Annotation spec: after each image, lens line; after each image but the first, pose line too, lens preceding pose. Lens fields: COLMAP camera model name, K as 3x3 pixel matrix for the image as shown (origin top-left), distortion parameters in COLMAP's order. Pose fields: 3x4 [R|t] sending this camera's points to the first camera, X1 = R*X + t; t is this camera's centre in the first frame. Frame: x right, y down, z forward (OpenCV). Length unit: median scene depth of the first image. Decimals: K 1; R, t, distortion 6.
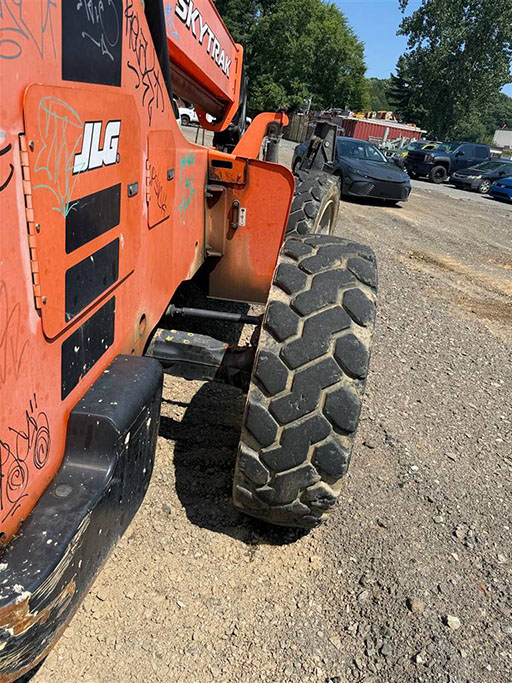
lens RADIAL K [[485.5, 0, 254.9], [0, 485.5, 337.6], [0, 0, 1]] dist [0.051387, -0.073817]
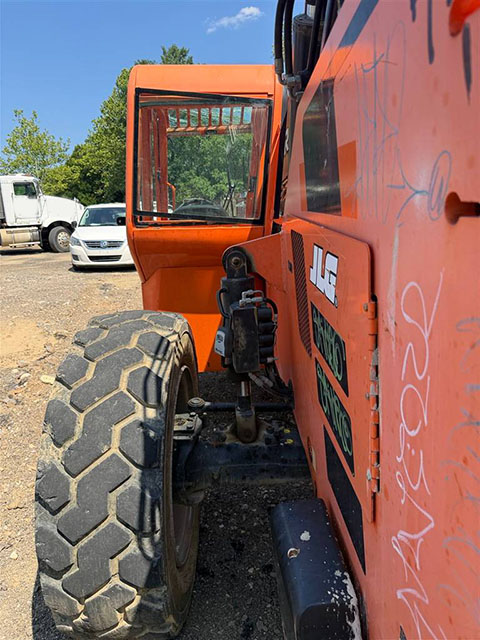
lens RADIAL K [[454.9, 0, 242.3], [0, 454.9, 318.2], [0, 0, 1]] dist [0.051387, -0.073817]
pose [[0.978249, -0.199246, 0.057712, 0.345368], [0.206254, 0.963930, -0.168219, -0.007500], [-0.022114, 0.176464, 0.984059, 0.109005]]
